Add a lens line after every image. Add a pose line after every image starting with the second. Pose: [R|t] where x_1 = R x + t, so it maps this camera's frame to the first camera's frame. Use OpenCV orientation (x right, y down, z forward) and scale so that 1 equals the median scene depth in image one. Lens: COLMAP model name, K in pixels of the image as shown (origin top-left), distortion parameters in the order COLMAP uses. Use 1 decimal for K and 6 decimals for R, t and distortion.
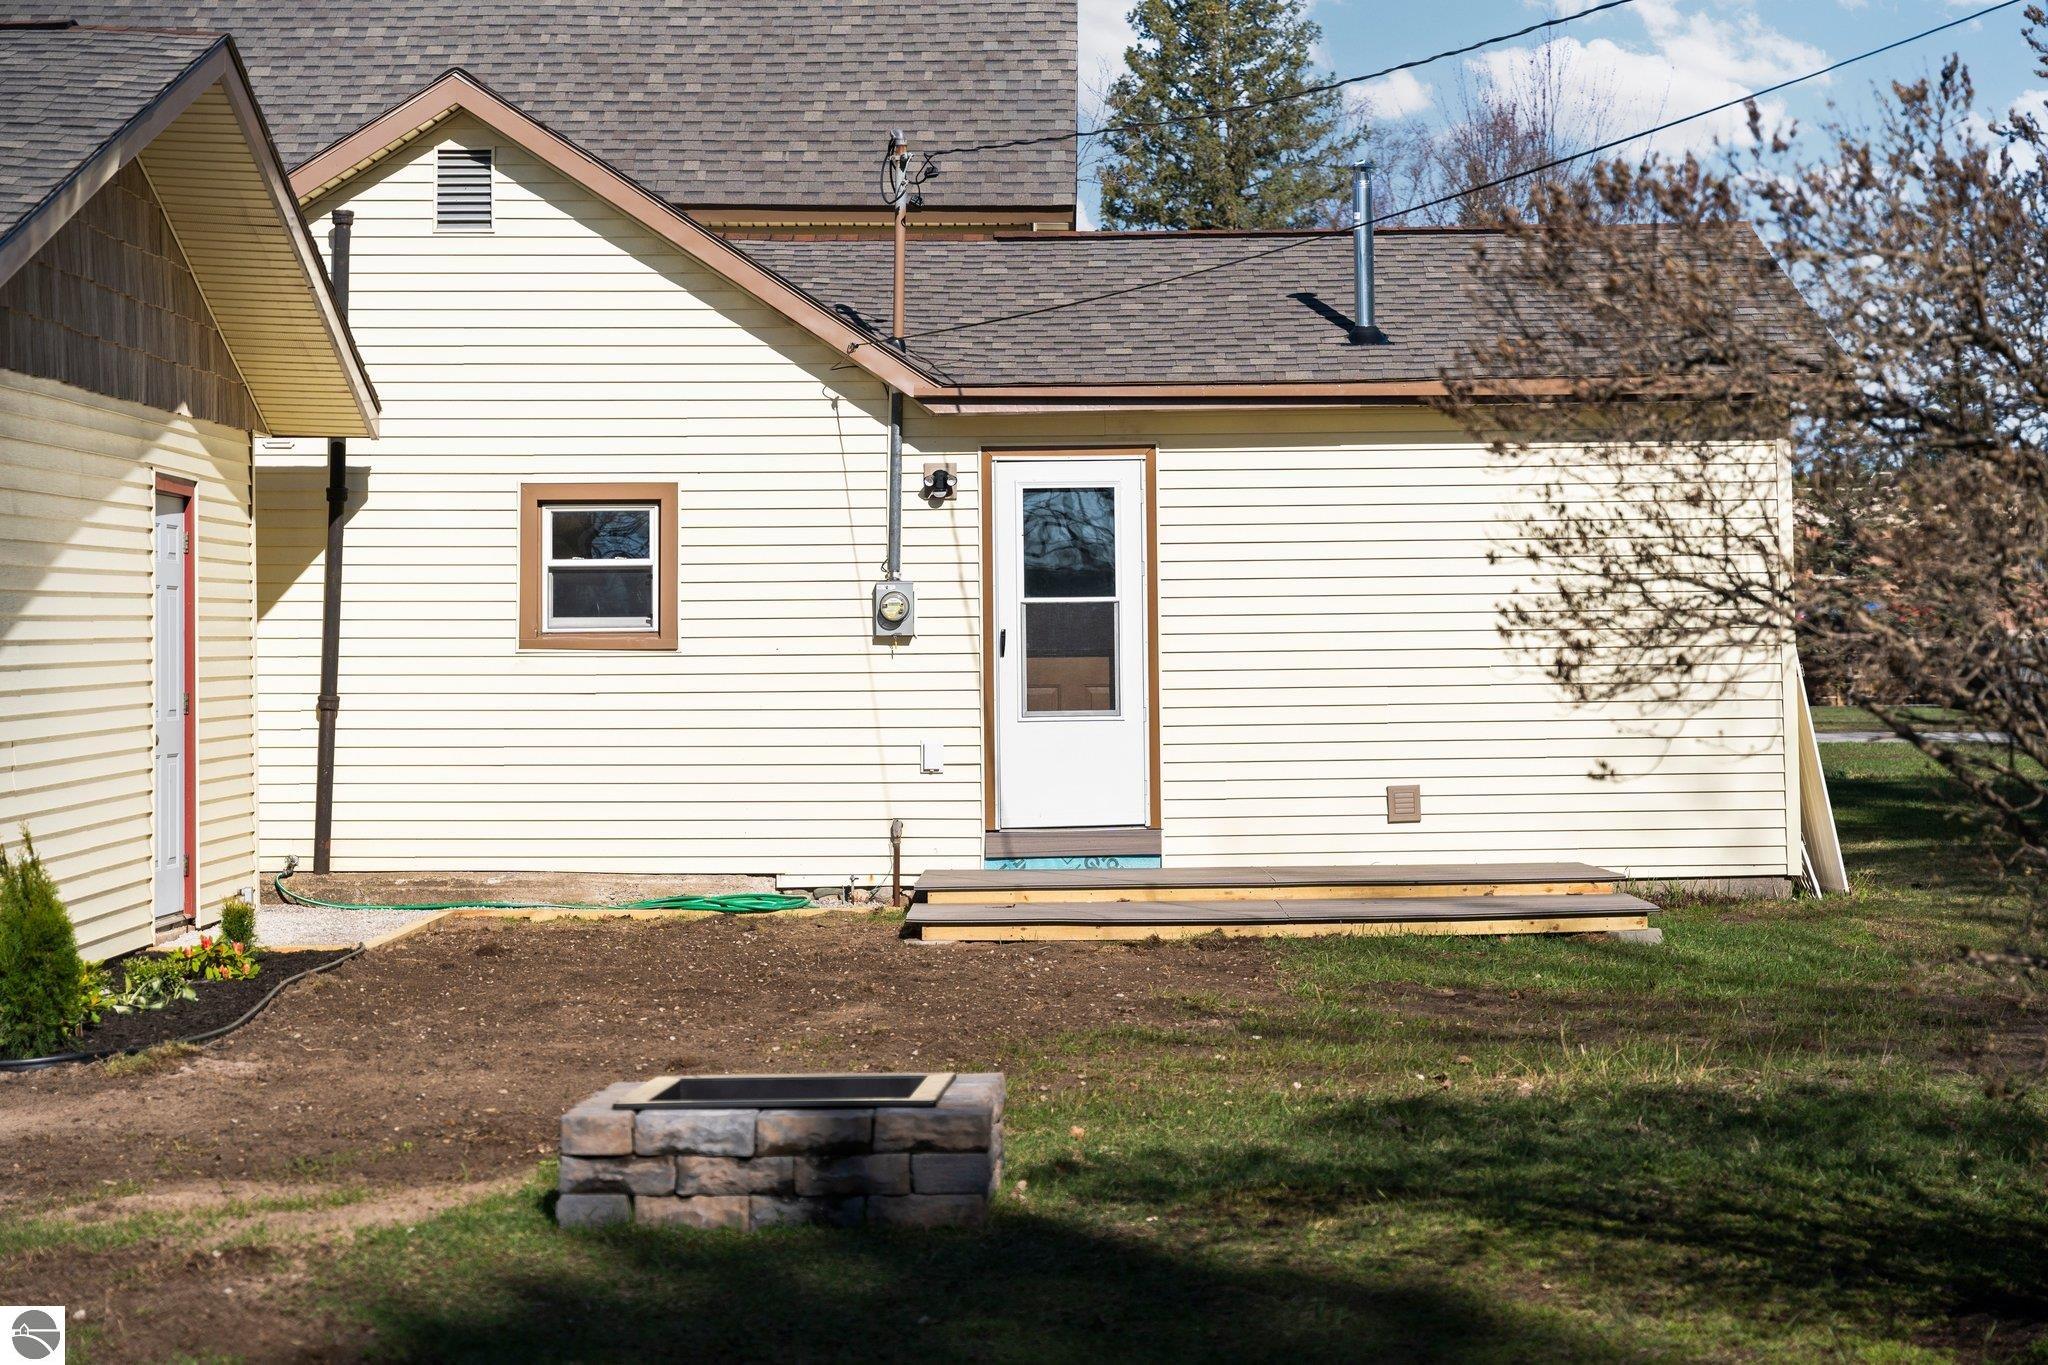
lens RADIAL K [[4183.4, 0, 1024.2], [0, 4183.4, 676.8], [0, 0, 1]] dist [-0.051895, 0.000000]
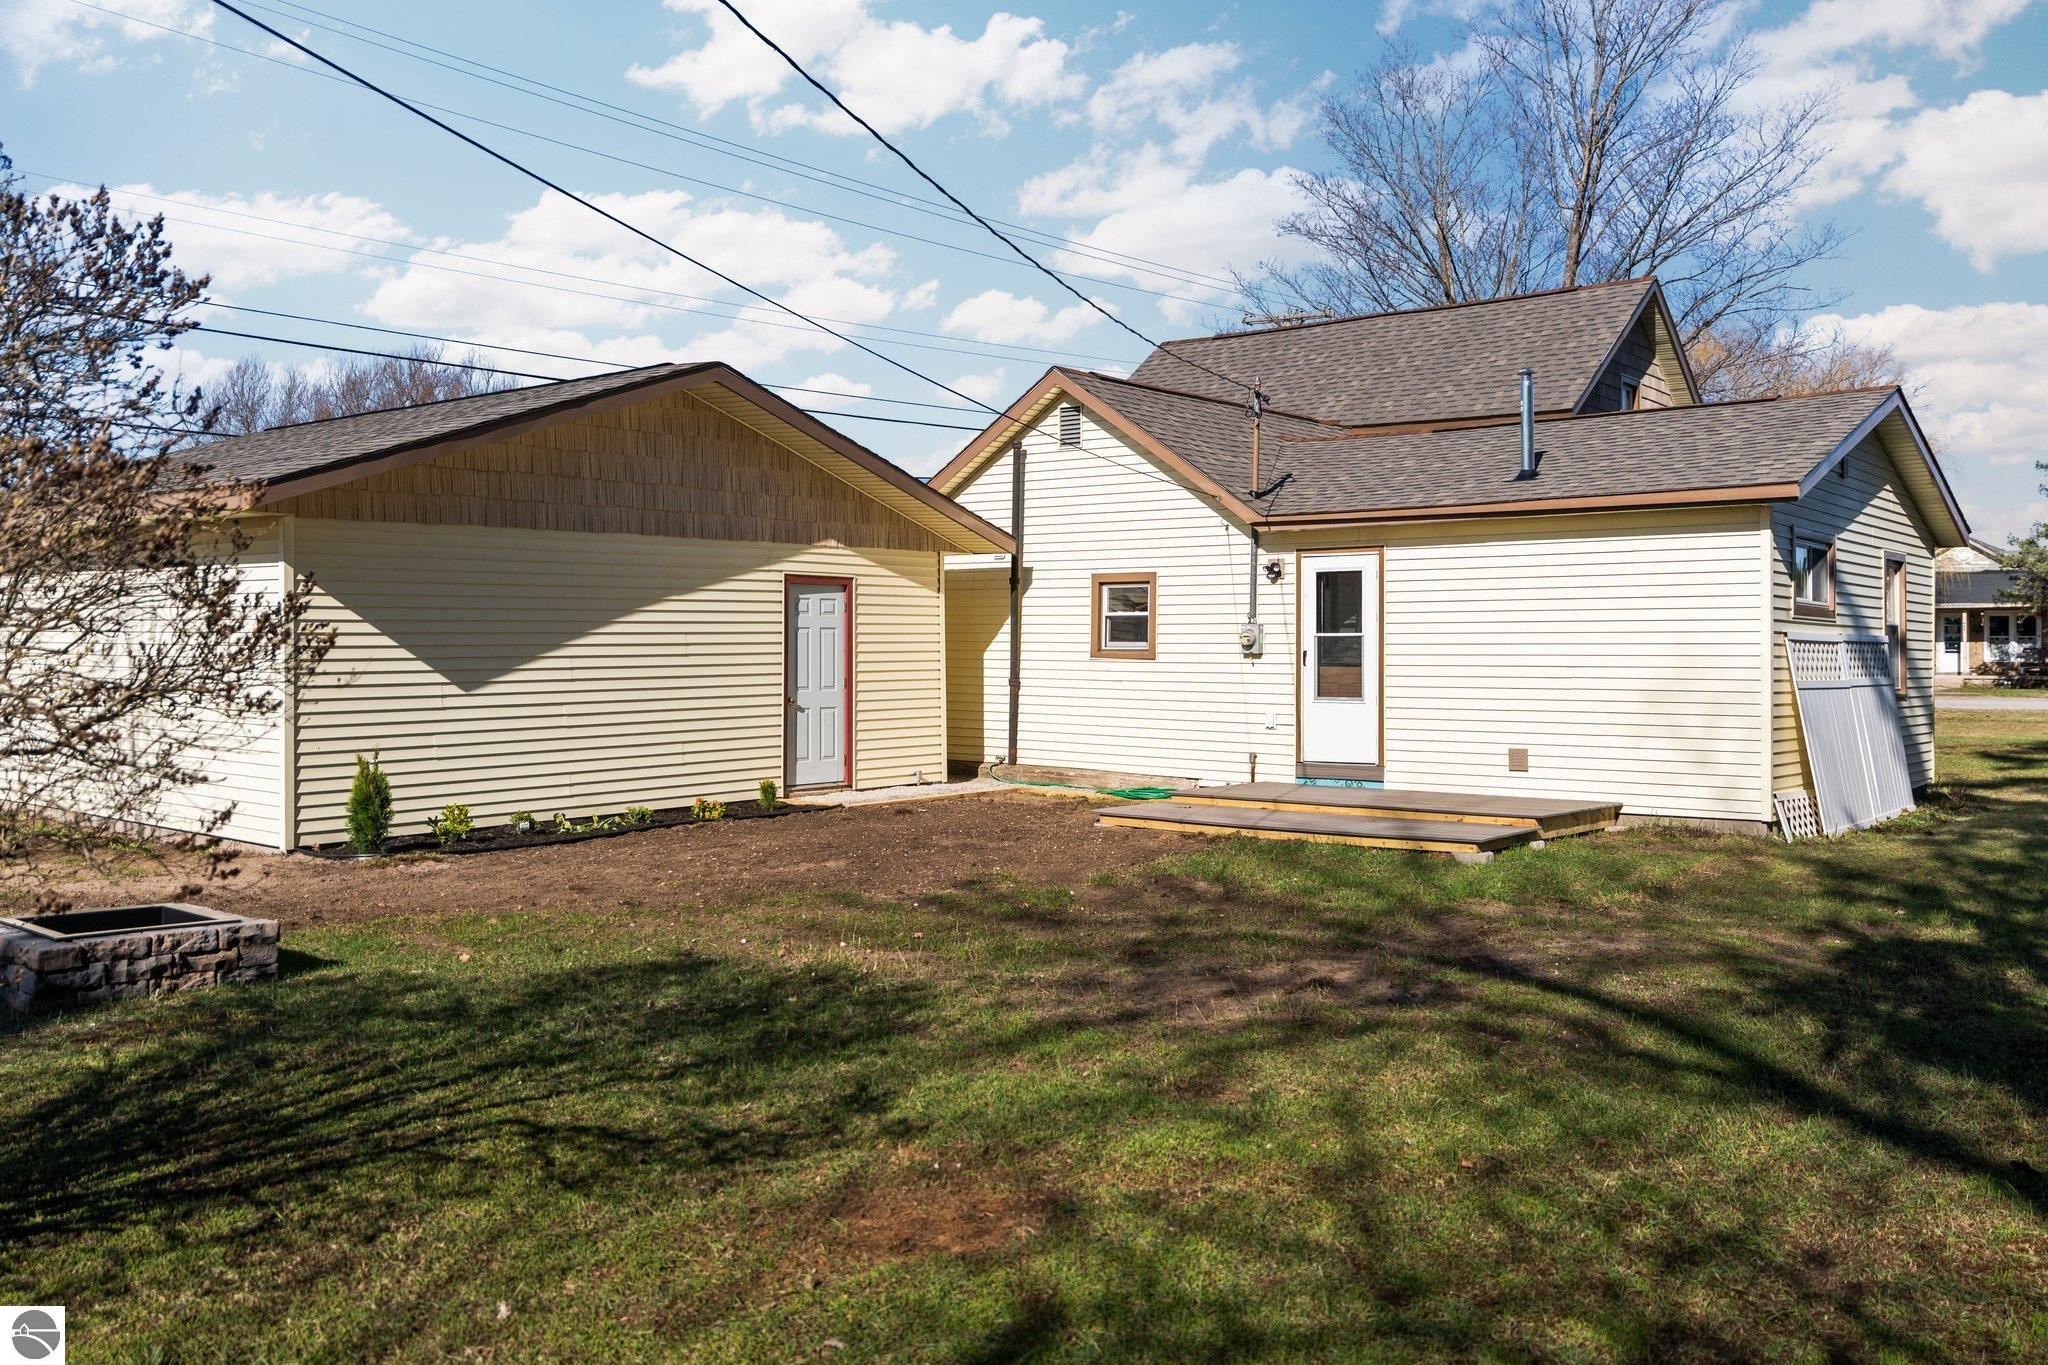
lens RADIAL K [[1677.2, 0, 1024.4], [0, 1677.2, 689.2], [0, 0, 1]] dist [-0.002616, 0.001781]
pose [[0.756487, 0.027157, -0.653445, 0.374854], [-0.011253, 0.999530, 0.028513, -0.013943], [0.653912, -0.014217, 0.756437, 0.376164]]
